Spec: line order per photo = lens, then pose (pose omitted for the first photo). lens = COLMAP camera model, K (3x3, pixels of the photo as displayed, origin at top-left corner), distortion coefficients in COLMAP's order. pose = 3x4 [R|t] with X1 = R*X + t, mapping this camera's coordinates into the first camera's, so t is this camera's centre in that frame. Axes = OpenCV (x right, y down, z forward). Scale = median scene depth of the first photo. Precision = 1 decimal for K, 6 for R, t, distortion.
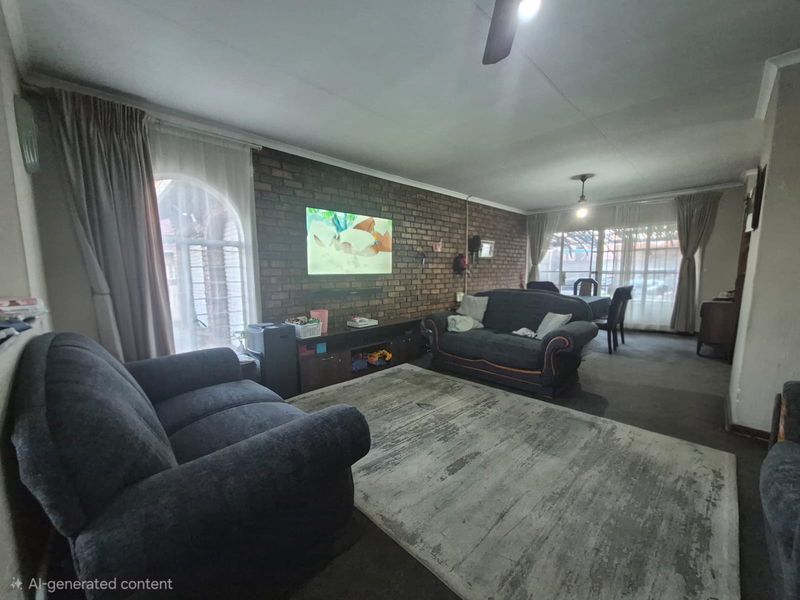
lens RADIAL K [[311.7, 0, 395.7], [0, 311.7, 305.2], [0, 0, 1]] dist [-0.000838, -0.000438]
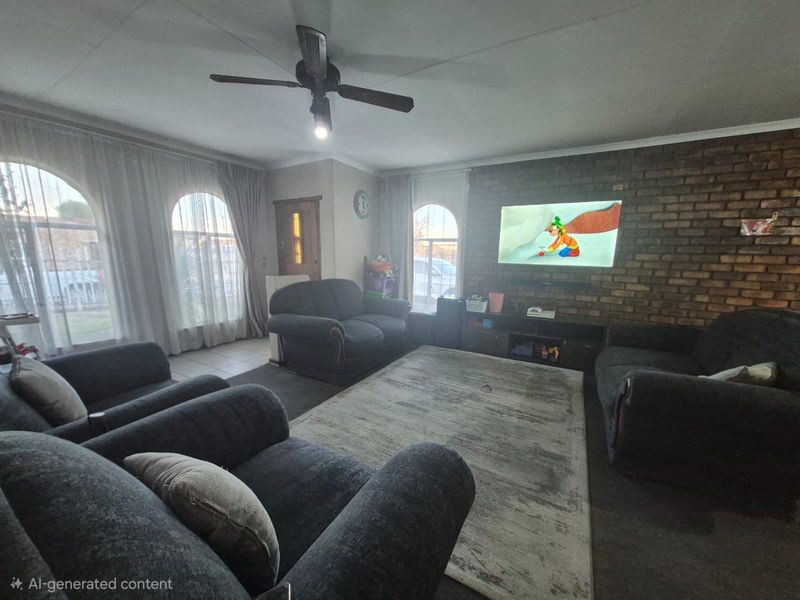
lens RADIAL K [[311.7, 0, 396.1], [0, 311.7, 305.5], [0, 0, 1]] dist [-0.000838, -0.000438]
pose [[0.276309, 0.176468, -0.944729, 0.772852], [-0.123294, 0.981384, 0.147254, -0.065237], [0.953128, 0.075792, 0.292922, 0.279241]]
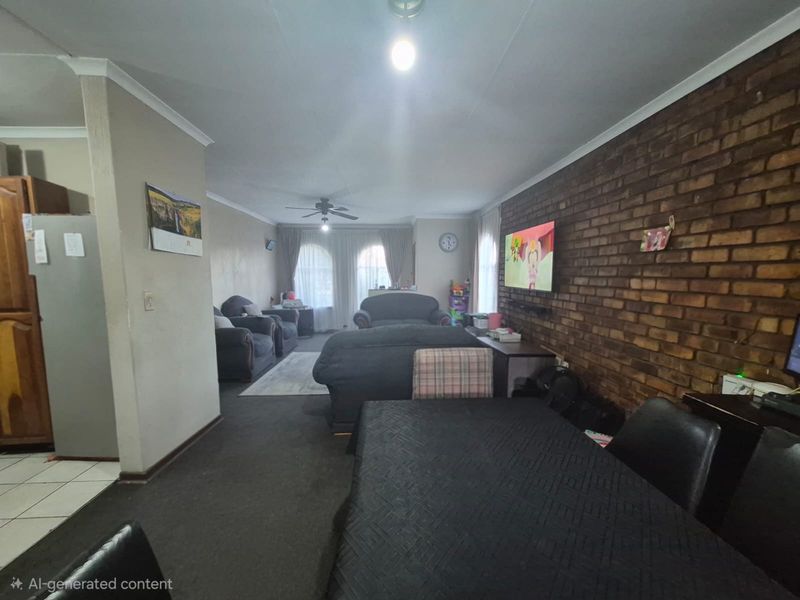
lens RADIAL K [[311.7, 0, 401.5], [0, 311.7, 304.7], [0, 0, 1]] dist [-0.000838, -0.000438]
pose [[-0.649075, 0.081897, -0.756304, 0.994343], [-0.081059, 0.981082, 0.175804, -0.215827], [0.756394, 0.175415, -0.630157, 1.499845]]
